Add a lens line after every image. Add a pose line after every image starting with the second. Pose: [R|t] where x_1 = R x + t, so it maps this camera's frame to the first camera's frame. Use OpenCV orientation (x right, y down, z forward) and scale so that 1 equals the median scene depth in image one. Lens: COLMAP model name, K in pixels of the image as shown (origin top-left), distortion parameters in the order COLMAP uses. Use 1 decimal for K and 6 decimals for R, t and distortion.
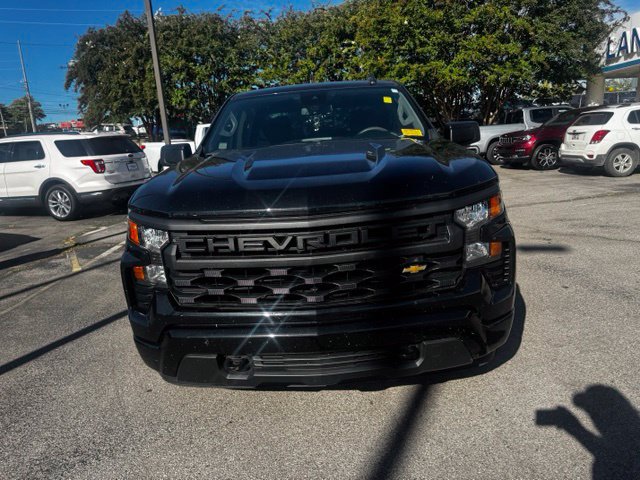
lens RADIAL K [[522.5, 0, 320.0], [0, 522.5, 240.0], [0, 0, 1]] dist [0.004861, -0.008430]
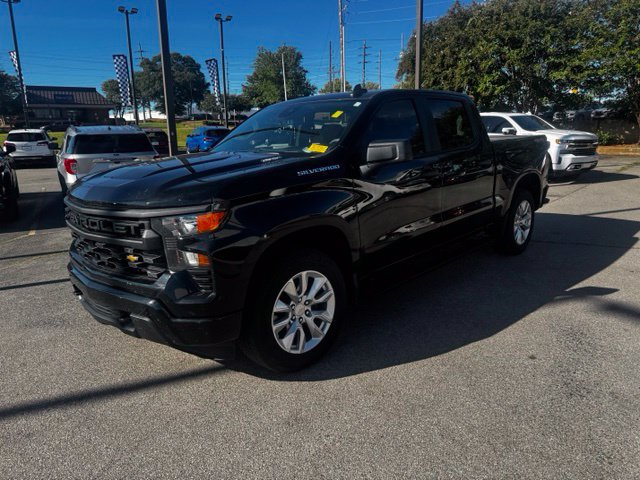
lens RADIAL K [[522.5, 0, 320.0], [0, 522.5, 240.0], [0, 0, 1]] dist [0.004861, -0.008430]
pose [[0.680119, 0.194727, -0.706767, 0.287294], [-0.161105, 0.980210, 0.115034, -0.043675], [0.715181, 0.035627, 0.698031, 0.084453]]
